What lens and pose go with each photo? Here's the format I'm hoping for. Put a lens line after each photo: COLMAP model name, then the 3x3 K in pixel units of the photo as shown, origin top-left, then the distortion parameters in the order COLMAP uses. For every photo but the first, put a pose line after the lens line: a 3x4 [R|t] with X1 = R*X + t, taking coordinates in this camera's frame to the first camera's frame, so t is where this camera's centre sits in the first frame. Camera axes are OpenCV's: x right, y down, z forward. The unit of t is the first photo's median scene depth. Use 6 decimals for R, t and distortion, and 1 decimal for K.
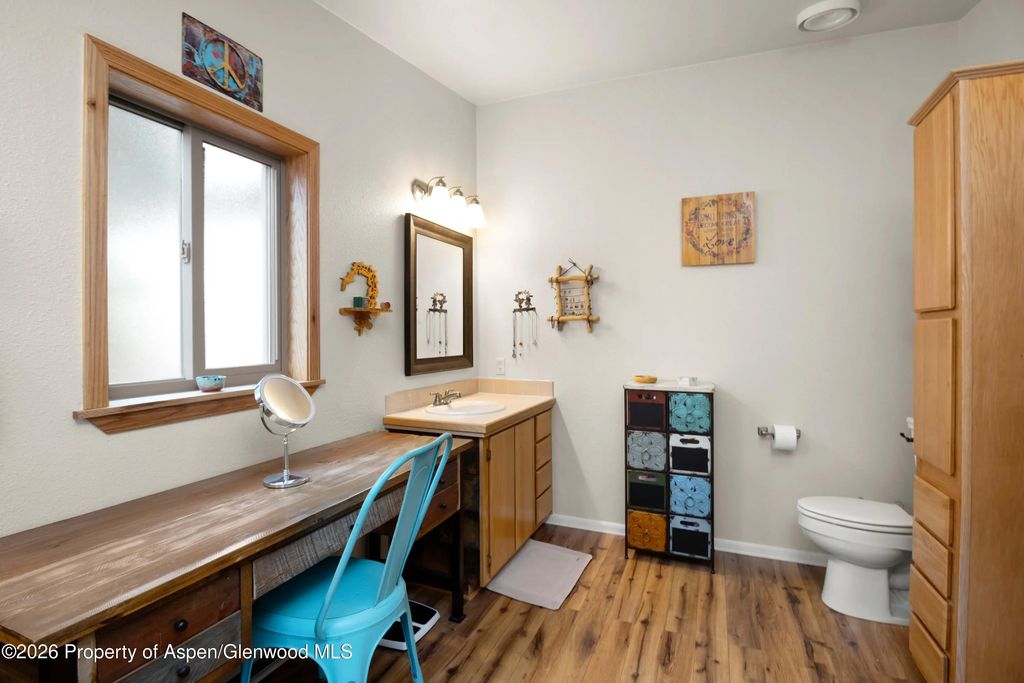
lens RADIAL K [[497.7, 0, 515.8], [0, 497.7, 332.0], [0, 0, 1]] dist [0.013401, -0.000295]
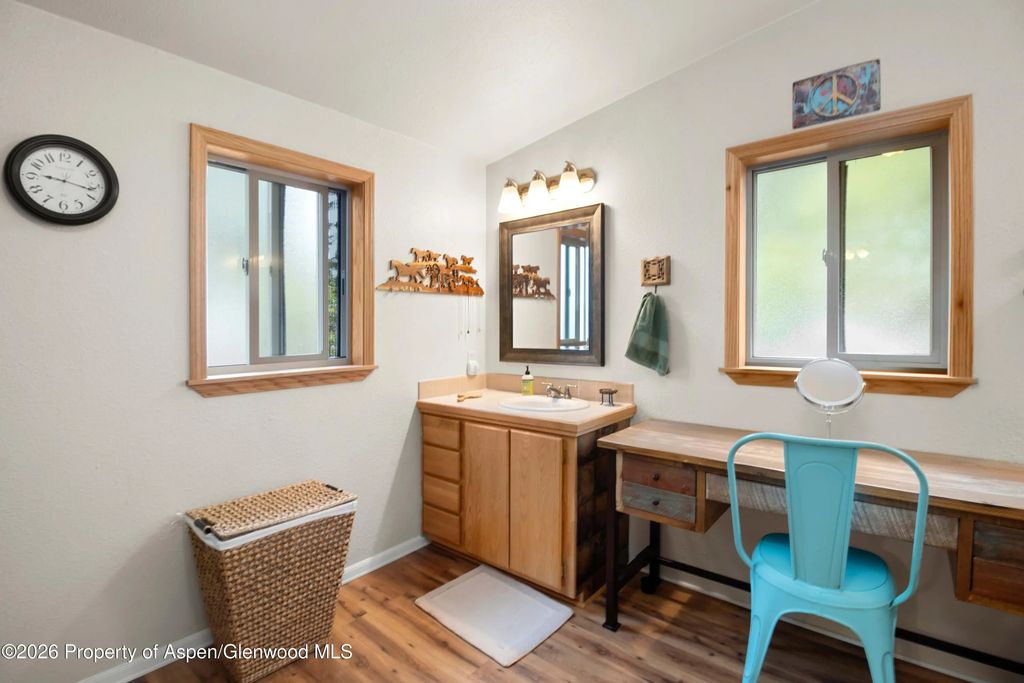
lens RADIAL K [[497.7, 0, 515.8], [0, 497.7, 332.0], [0, 0, 1]] dist [0.013401, -0.000295]
pose [[-0.286476, 0.016853, -0.957939, 0.788250], [0.000760, 0.999849, 0.017363, 0.002880], [0.958087, 0.004246, -0.286446, 0.637641]]
